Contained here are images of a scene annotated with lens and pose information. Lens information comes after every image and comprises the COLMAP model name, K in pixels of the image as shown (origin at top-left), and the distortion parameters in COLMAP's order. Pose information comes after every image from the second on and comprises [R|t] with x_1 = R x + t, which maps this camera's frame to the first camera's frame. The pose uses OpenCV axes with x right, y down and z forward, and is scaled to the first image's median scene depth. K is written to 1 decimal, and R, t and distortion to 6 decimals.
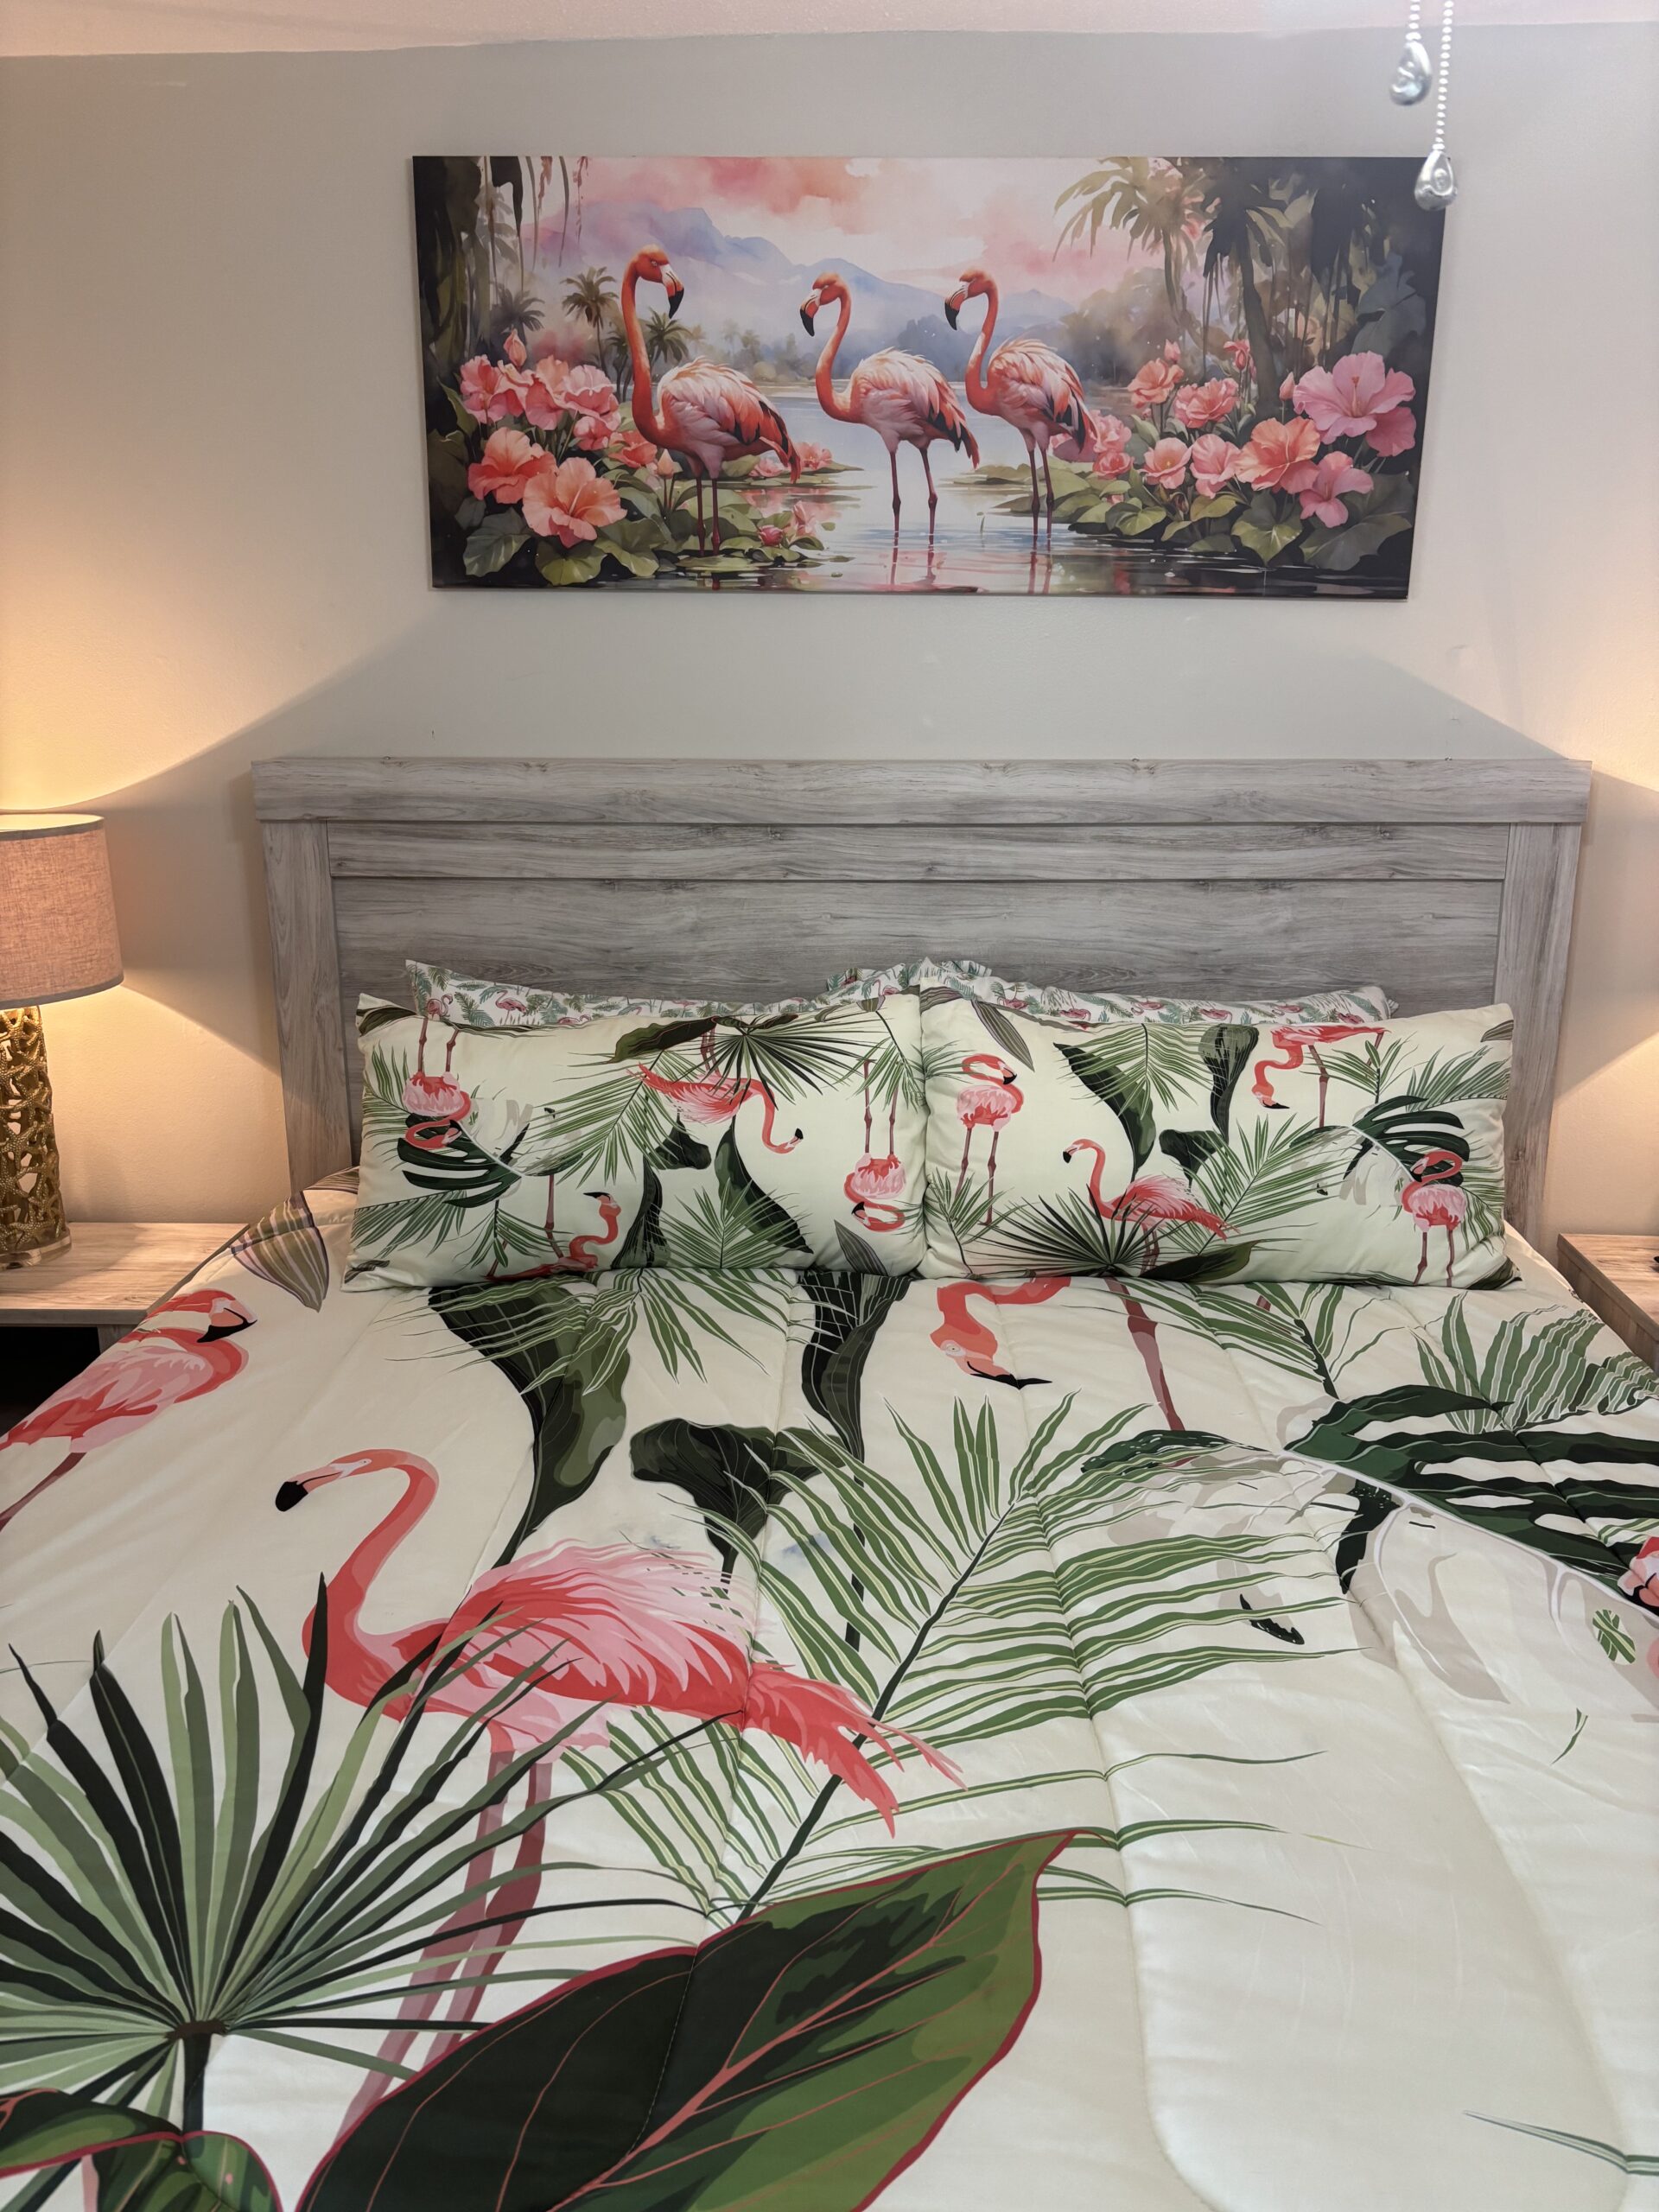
lens RADIAL K [[1712.5, 0, 821.8], [0, 1712.5, 1107.5], [0, 0, 1]] dist [0.051096, -0.037605]
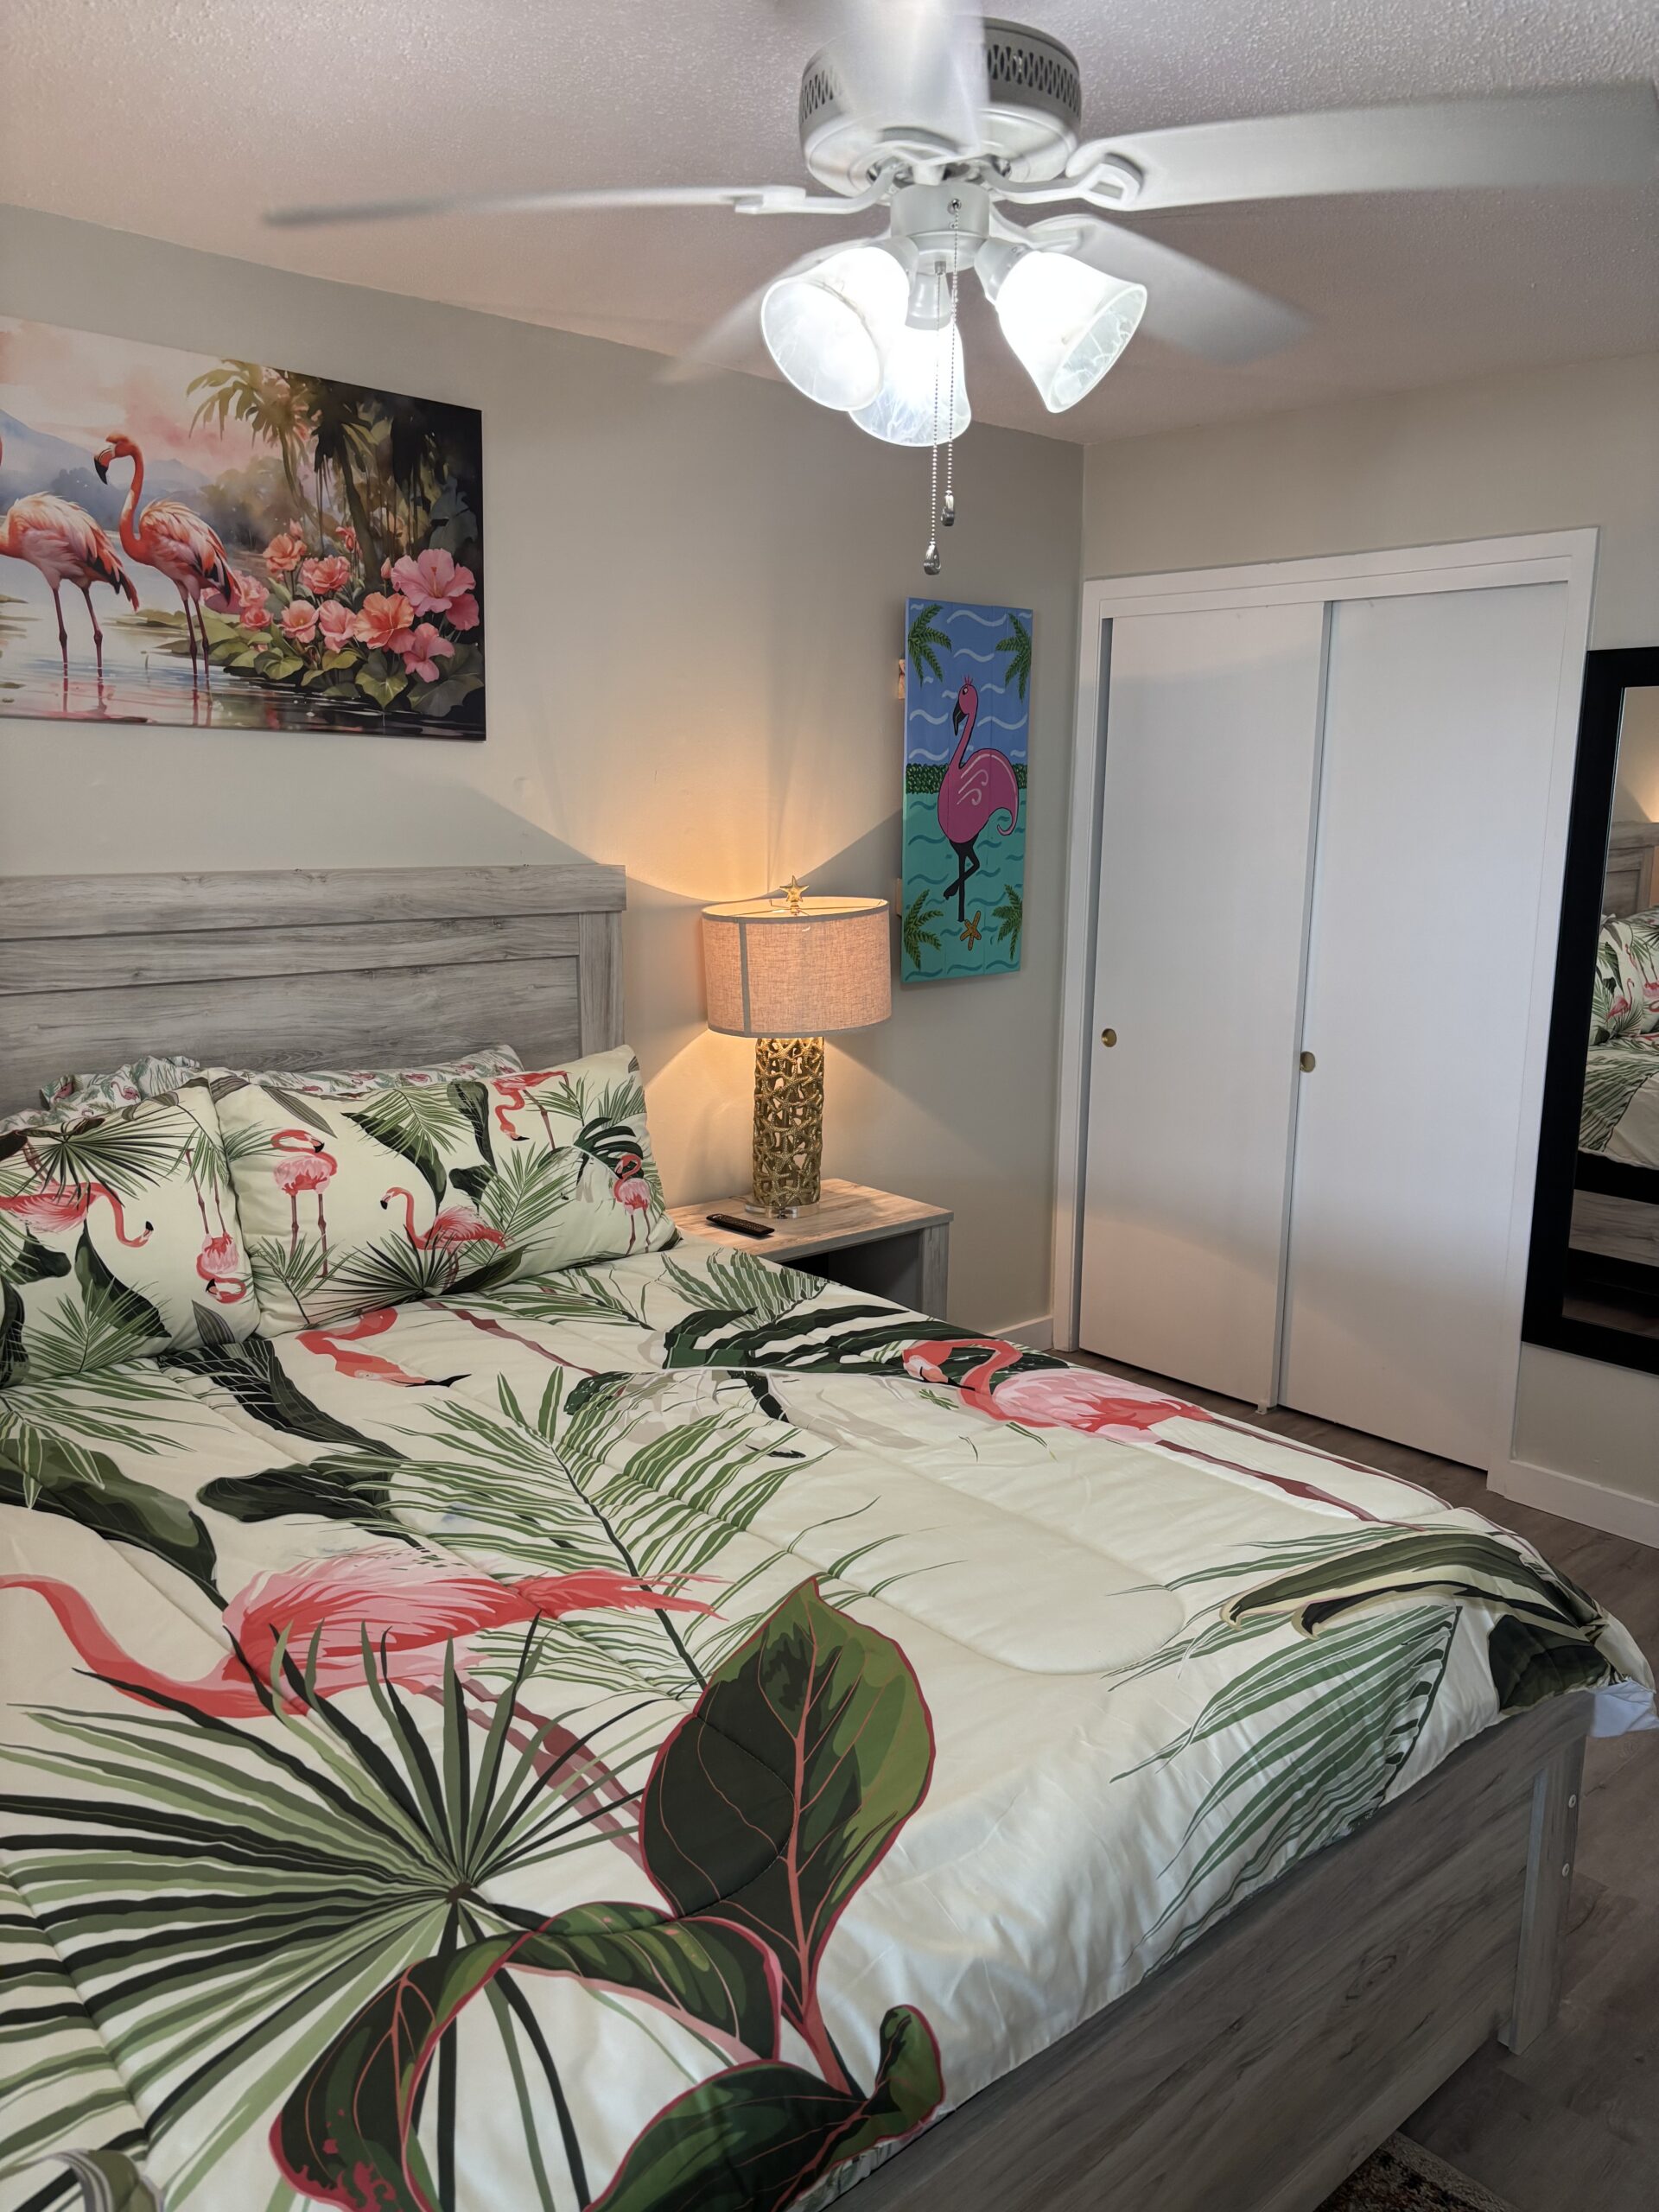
lens RADIAL K [[1712.5, 0, 834.0], [0, 1712.5, 1129.2], [0, 0, 1]] dist [0.051096, -0.037605]
pose [[0.698154, -0.134134, 0.703270, -0.451727], [0.169485, 0.985336, 0.019680, 0.007155], [-0.695597, 0.105454, 0.710650, -0.056668]]
